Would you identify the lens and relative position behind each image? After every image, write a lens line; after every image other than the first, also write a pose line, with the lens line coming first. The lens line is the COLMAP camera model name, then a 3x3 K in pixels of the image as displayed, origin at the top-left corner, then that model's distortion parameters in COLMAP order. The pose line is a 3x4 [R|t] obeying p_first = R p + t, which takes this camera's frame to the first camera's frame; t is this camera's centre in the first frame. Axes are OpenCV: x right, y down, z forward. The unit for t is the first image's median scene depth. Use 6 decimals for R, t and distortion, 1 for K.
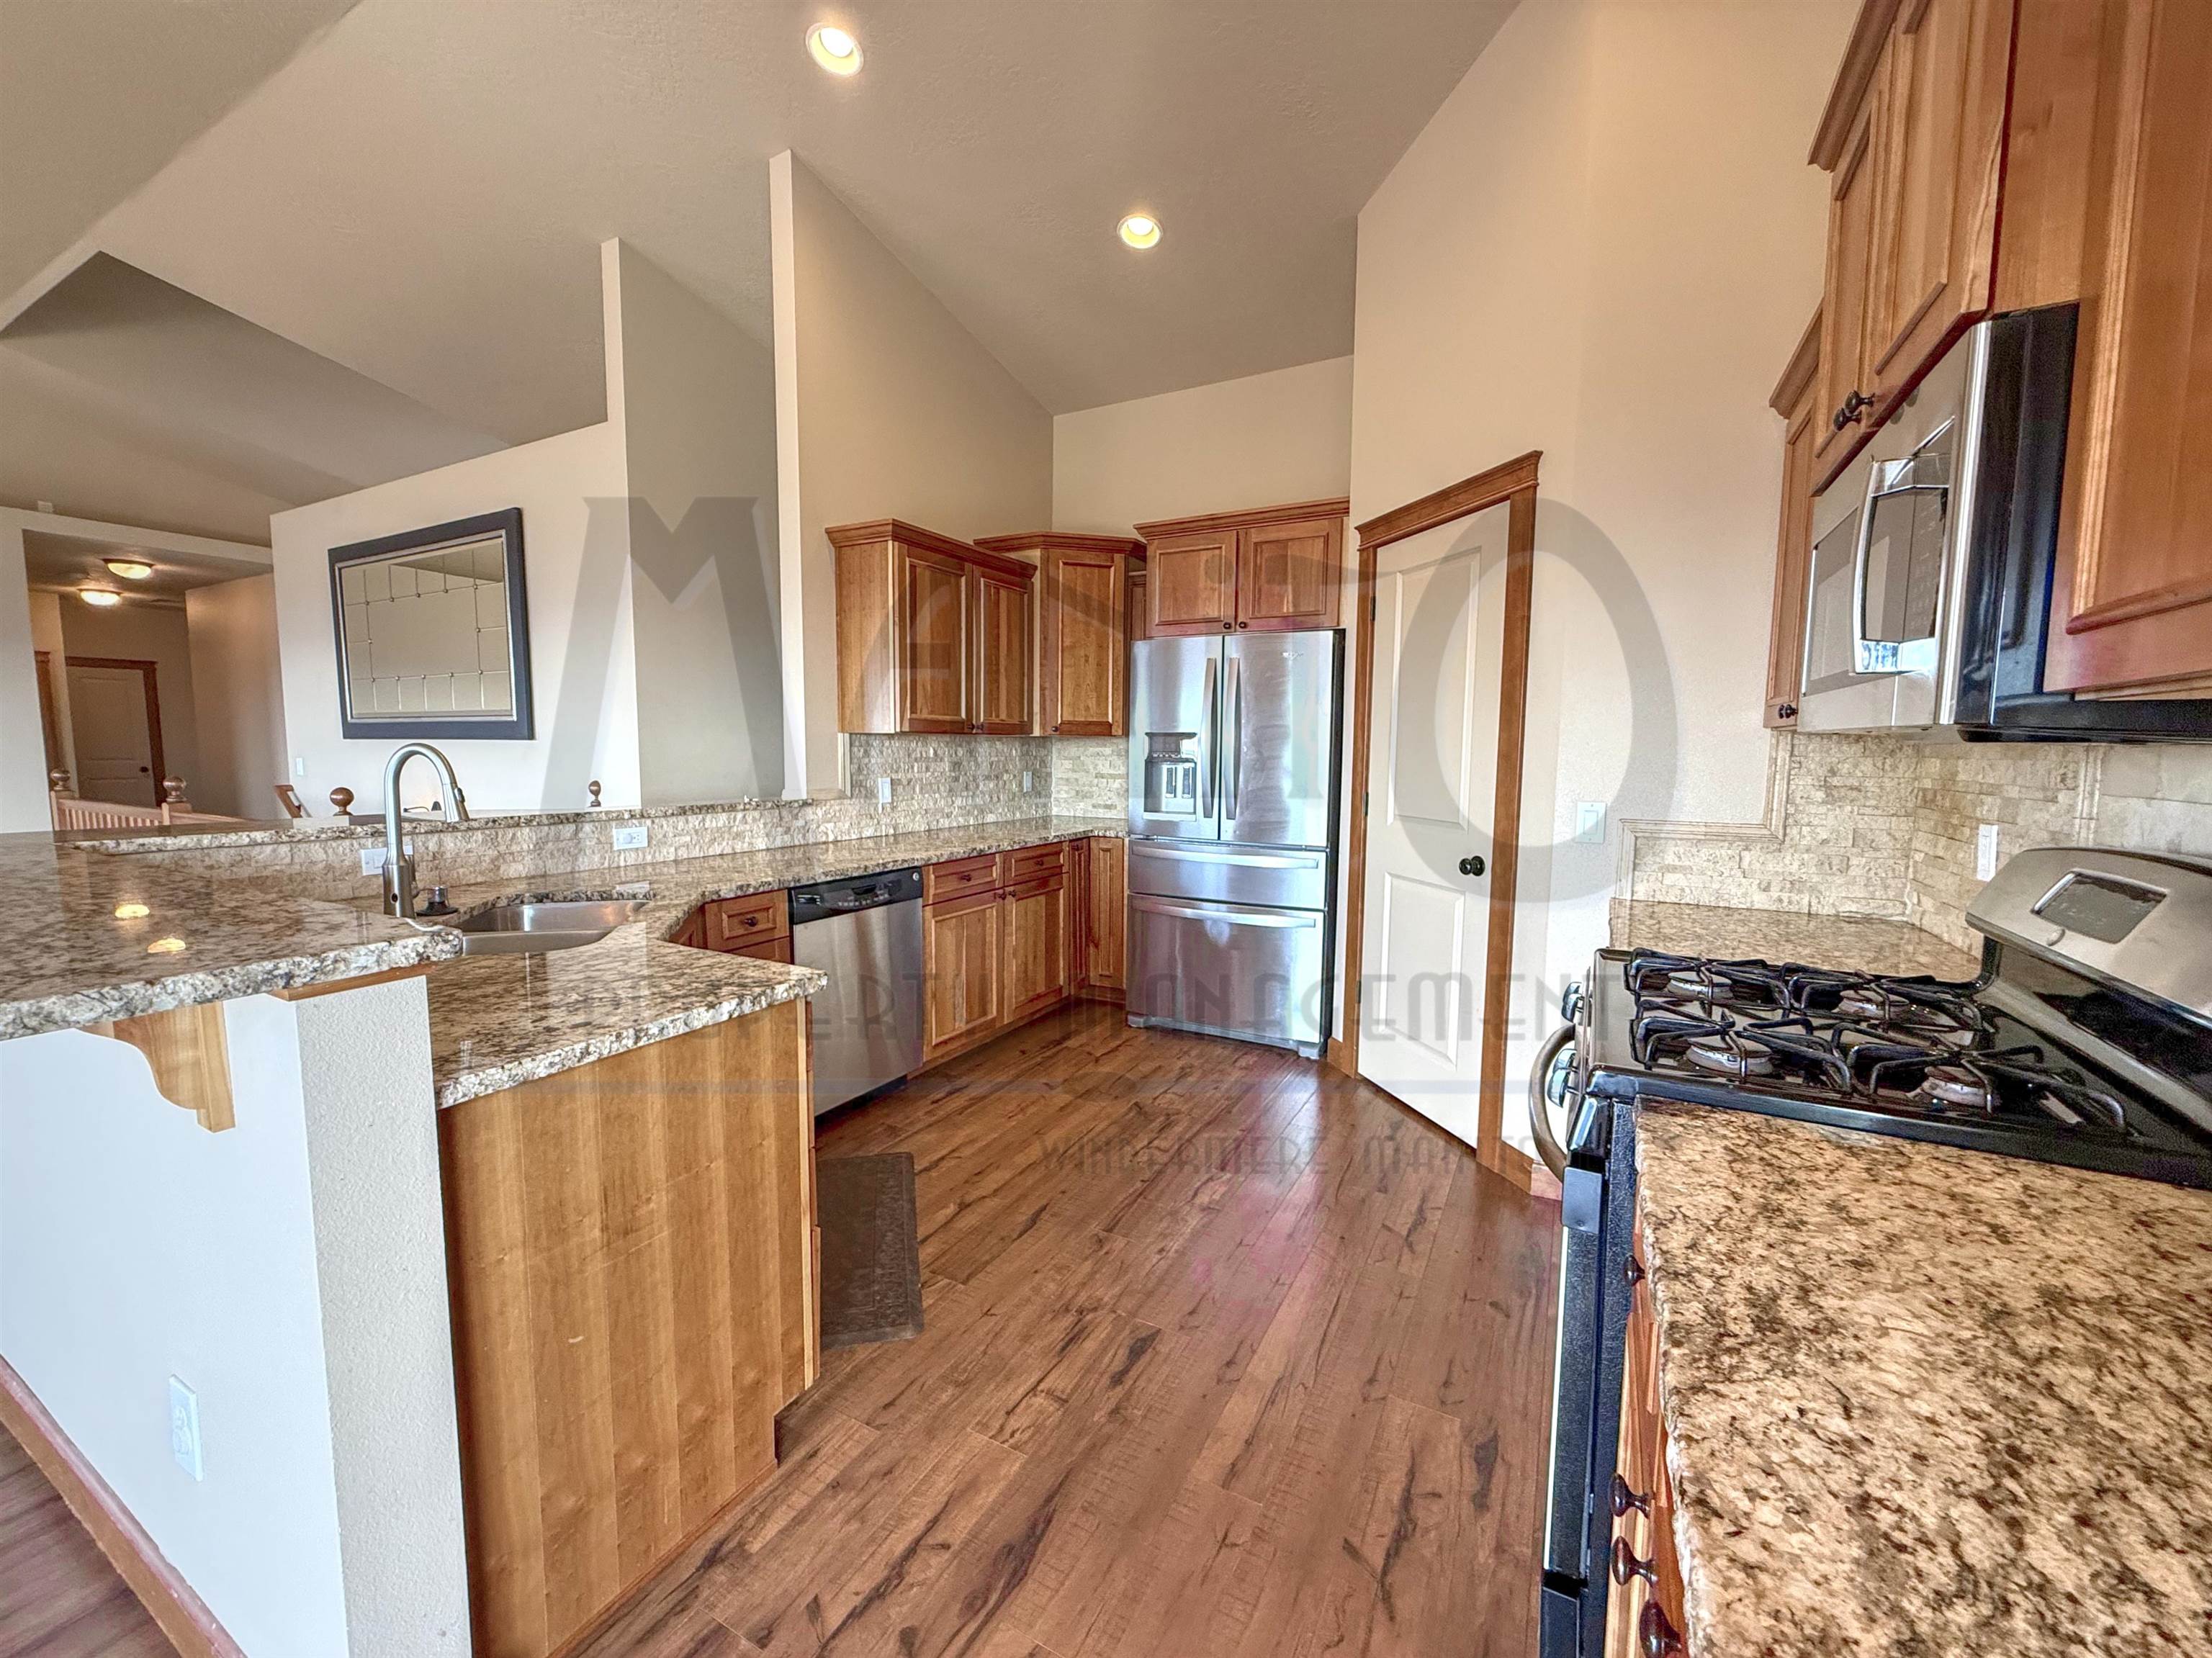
lens RADIAL K [[885.7, 0, 1105.9], [0, 885.7, 824.6], [0, 0, 1]] dist [-0.000843, -0.000404]
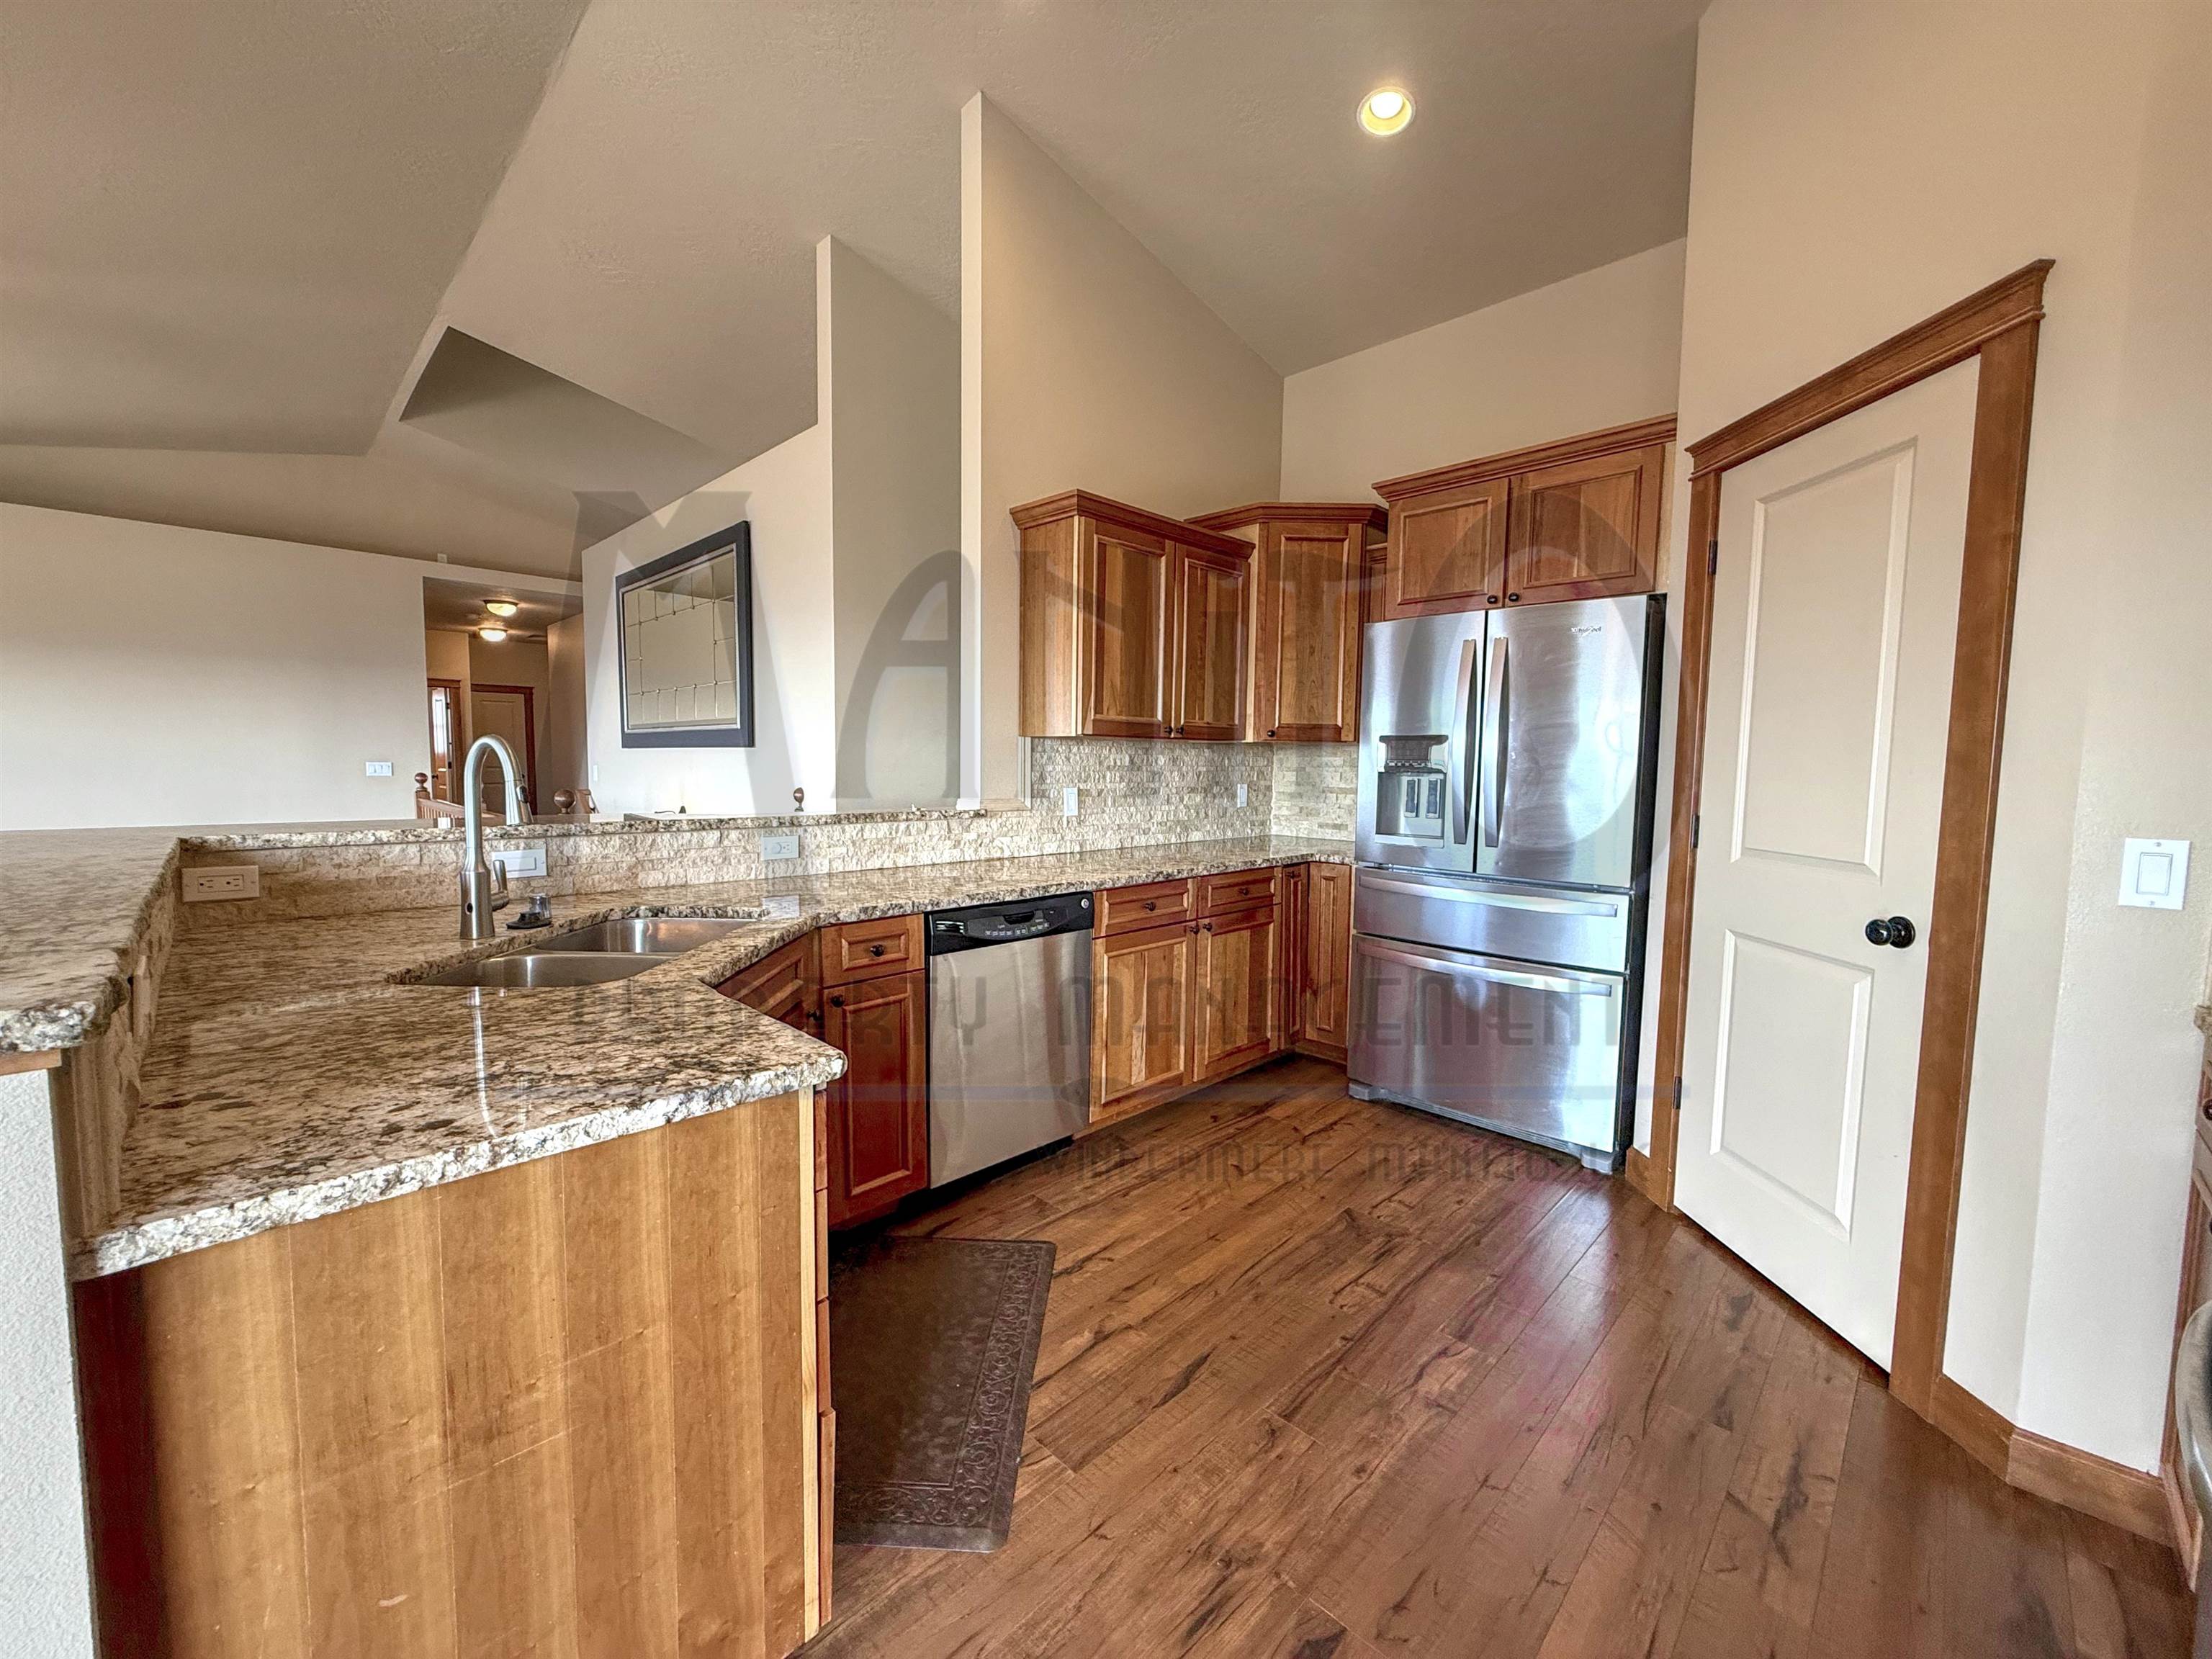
lens RADIAL K [[885.8, 0, 1099.1], [0, 885.8, 827.7], [0, 0, 1]] dist [-0.000843, -0.000404]
pose [[0.959734, 0.025050, -0.279790, 0.036072], [-0.029470, 0.999498, -0.011599, -0.004551], [0.279360, 0.019377, 0.959991, 0.205350]]
